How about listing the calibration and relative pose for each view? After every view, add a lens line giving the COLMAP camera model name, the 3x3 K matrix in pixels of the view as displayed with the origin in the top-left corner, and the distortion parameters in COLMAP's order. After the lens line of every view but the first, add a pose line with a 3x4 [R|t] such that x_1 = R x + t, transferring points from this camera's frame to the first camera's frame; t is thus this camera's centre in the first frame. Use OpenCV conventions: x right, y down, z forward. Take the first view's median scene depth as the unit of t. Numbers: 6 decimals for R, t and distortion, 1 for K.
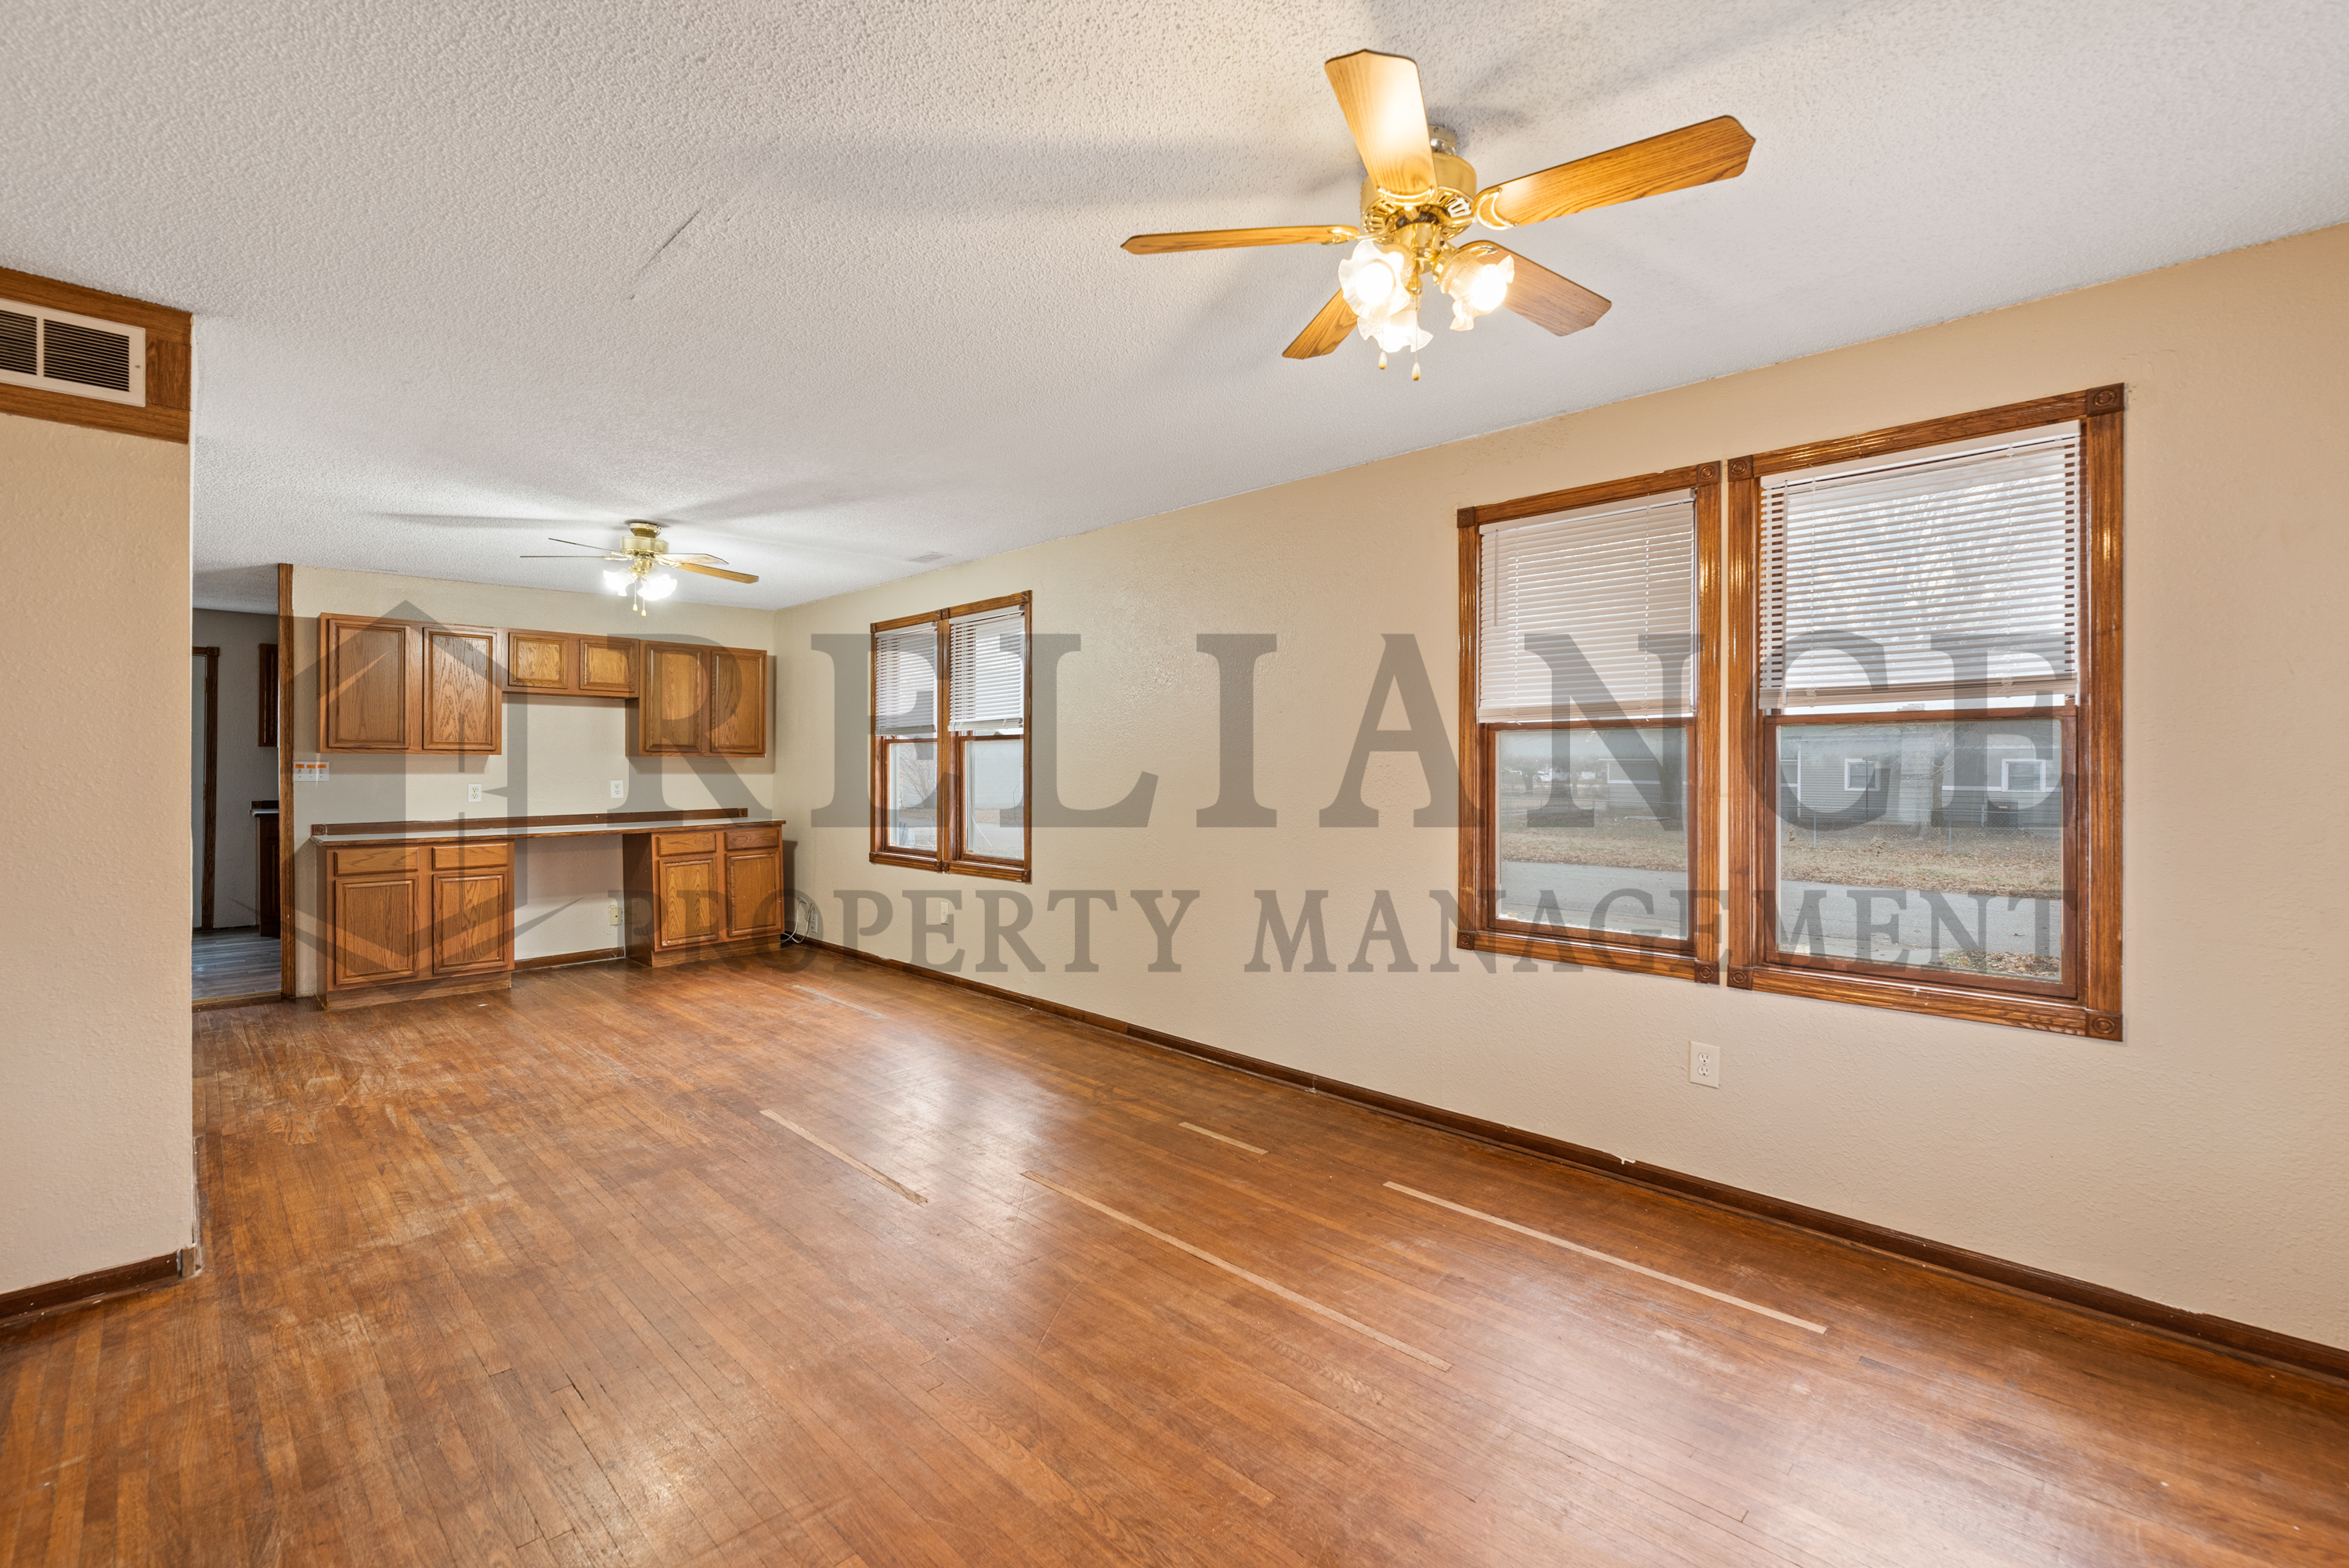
lens RADIAL K [[999.8, 0, 1174.5], [0, 999.8, 784.0], [0, 0, 1]] dist [-0.002820, -0.000476]
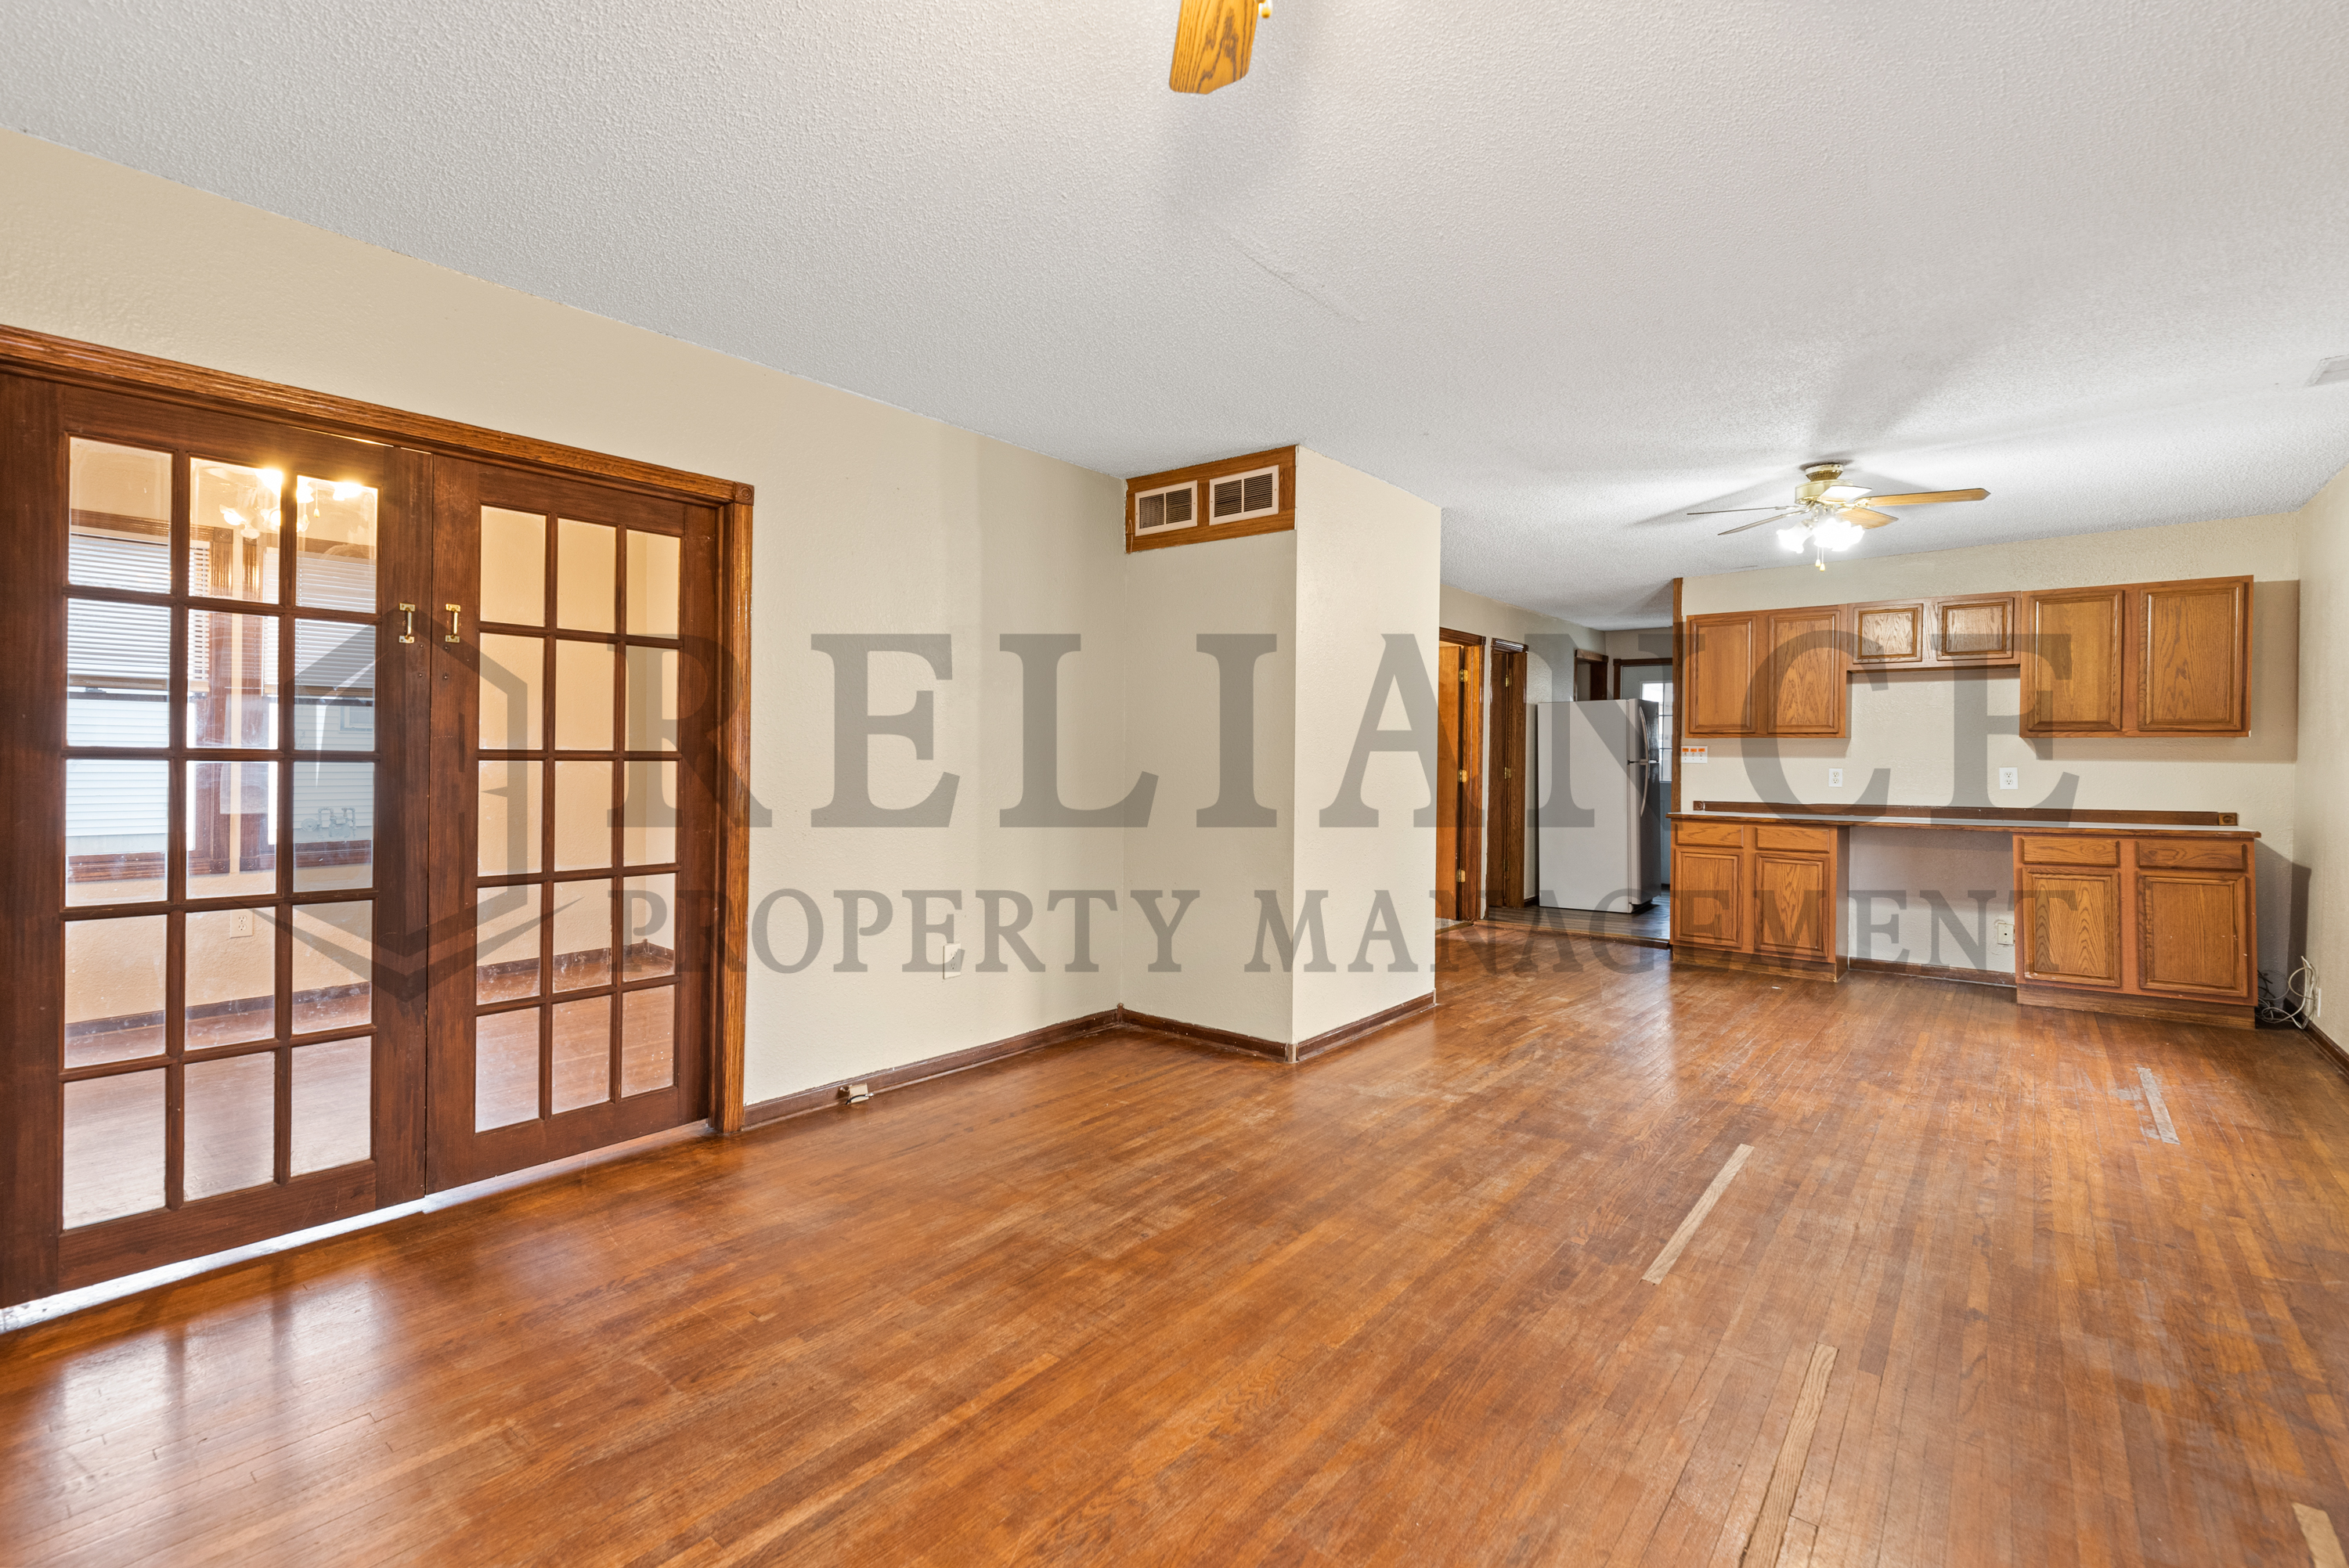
lens RADIAL K [[1038.4, 0, 1174.5], [0, 1038.4, 784.0], [0, 0, 1]] dist [-0.000288, -0.000349]
pose [[0.095245, 0.023197, -0.995184, 0.489748], [-0.027011, 0.999421, 0.020710, 0.022781], [0.995087, 0.024909, 0.095816, 0.524390]]
